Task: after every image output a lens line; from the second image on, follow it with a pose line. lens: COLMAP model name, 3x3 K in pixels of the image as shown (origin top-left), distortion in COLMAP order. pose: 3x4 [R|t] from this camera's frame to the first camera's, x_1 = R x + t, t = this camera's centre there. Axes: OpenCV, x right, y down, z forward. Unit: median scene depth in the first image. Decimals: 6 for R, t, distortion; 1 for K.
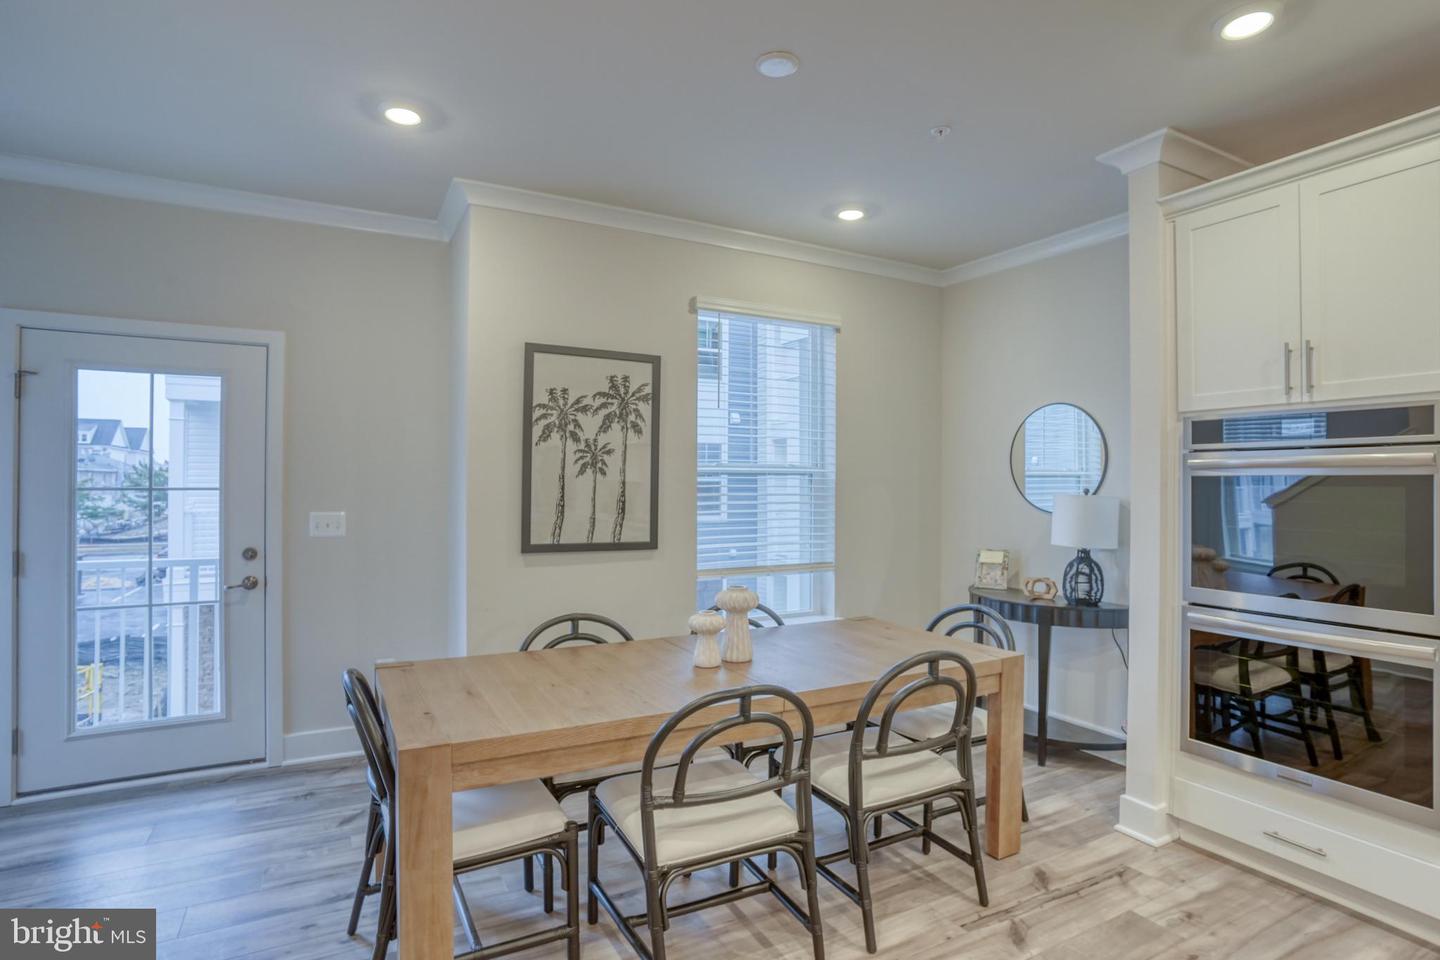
lens RADIAL K [[743.5, 0, 731.9], [0, 743.5, 475.1], [0, 0, 1]] dist [-0.082378, 0.032592]
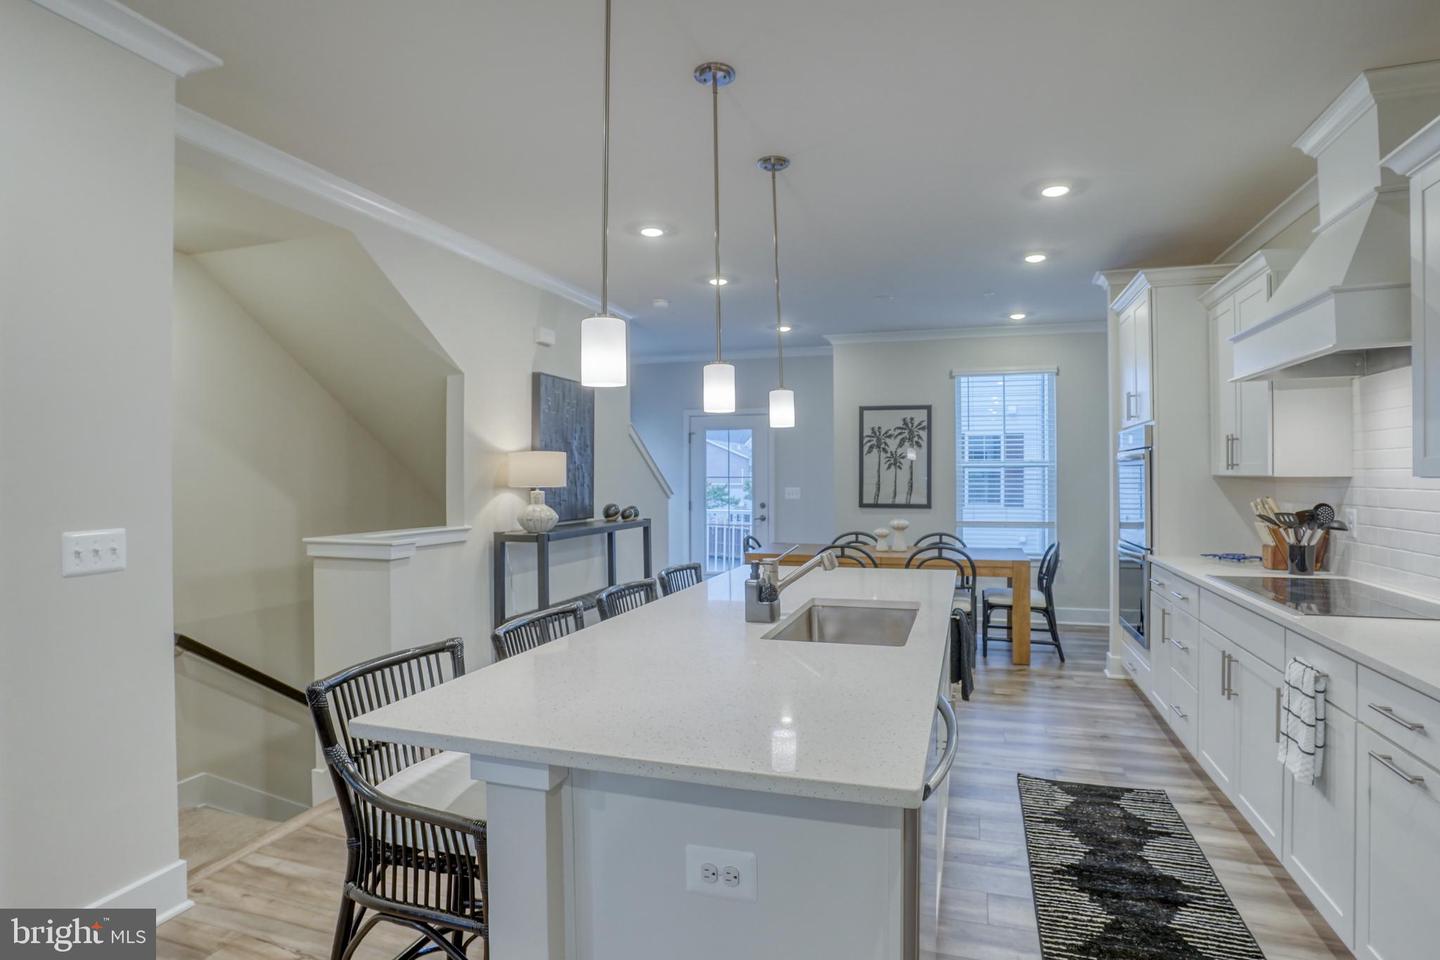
lens RADIAL K [[743.5, 0, 731.9], [0, 743.5, 475.1], [0, 0, 1]] dist [-0.082378, 0.032592]
pose [[0.684831, -0.008043, -0.728657, 0.961100], [0.014165, 0.999897, 0.002276, 0.004536], [0.728564, -0.011880, 0.684875, -0.674219]]
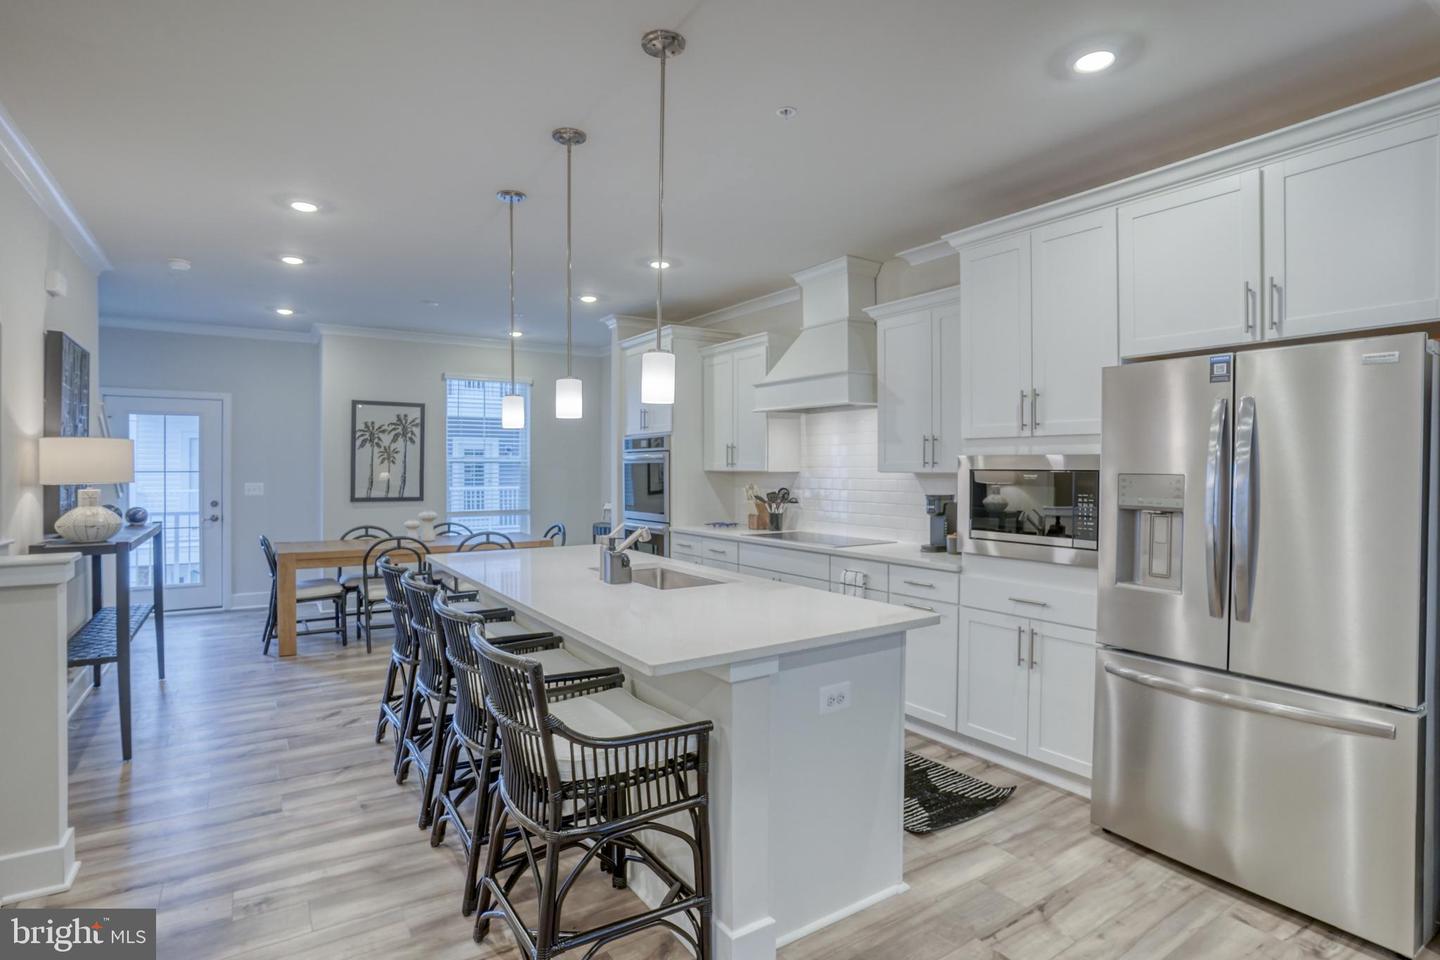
lens RADIAL K [[727.8, 0, 712.3], [0, 727.8, 465.9], [0, 0, 1]] dist [-0.083241, 0.039696]
pose [[0.997793, -0.005200, 0.066191, 0.573039], [0.004734, 0.999963, 0.007192, -0.004065], [-0.066226, -0.006863, 0.997781, -1.025955]]
